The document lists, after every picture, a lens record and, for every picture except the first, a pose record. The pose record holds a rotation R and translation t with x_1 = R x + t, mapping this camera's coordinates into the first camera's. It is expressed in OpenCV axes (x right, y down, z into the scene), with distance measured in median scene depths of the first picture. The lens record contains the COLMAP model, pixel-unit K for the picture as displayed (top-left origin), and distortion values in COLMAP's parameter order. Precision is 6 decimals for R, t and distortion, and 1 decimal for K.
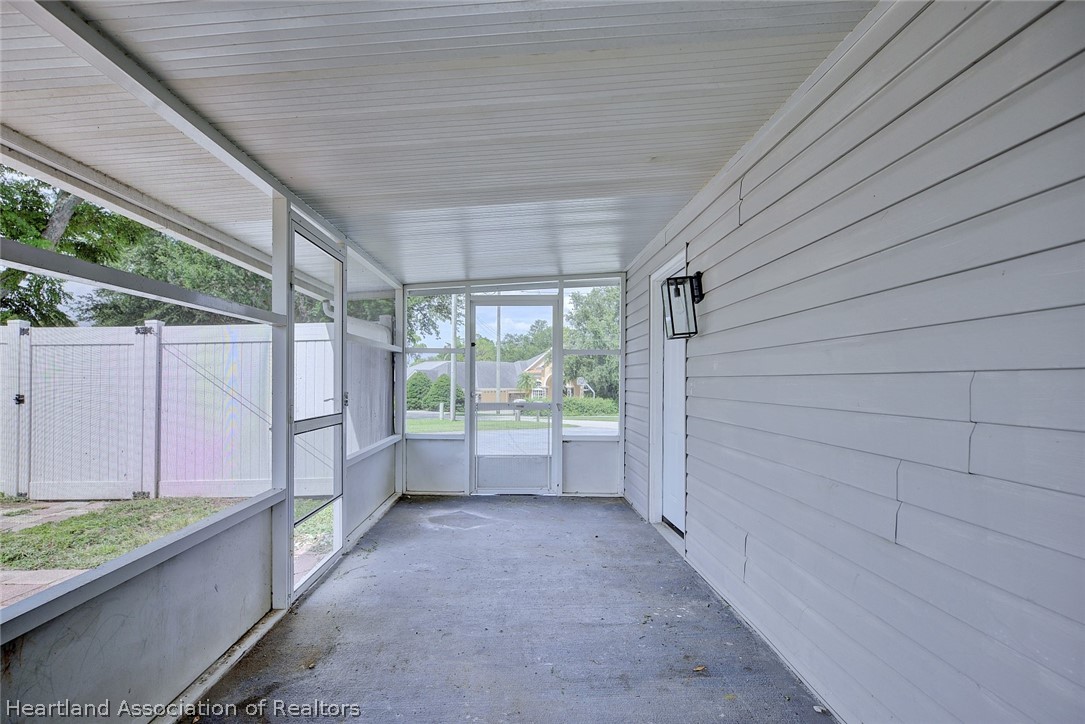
lens RADIAL K [[532.5, 0, 542.8], [0, 532.5, 365.6], [0, 0, 1]] dist [0.000413, 0.000035]
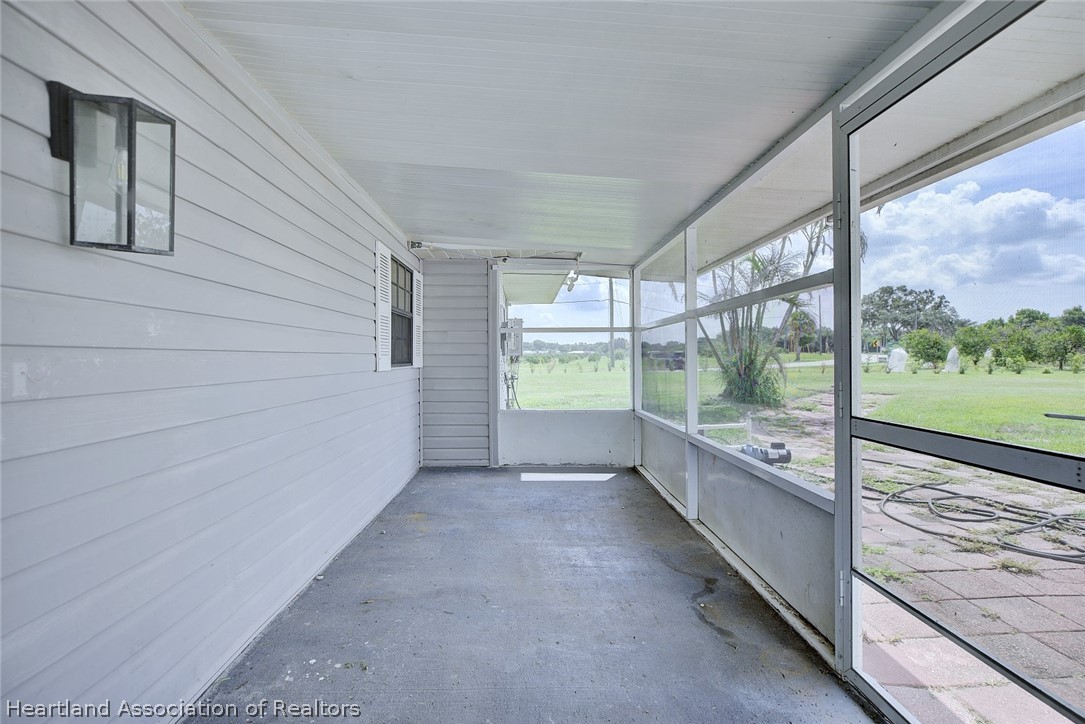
lens RADIAL K [[532.5, 0, 542.3], [0, 532.5, 358.5], [0, 0, 1]] dist [0.000413, 0.000035]
pose [[-0.999845, 0.001492, 0.017548, -0.105342], [0.001081, 0.999724, -0.023455, 0.057669], [-0.017578, -0.023433, -0.999571, 2.052899]]
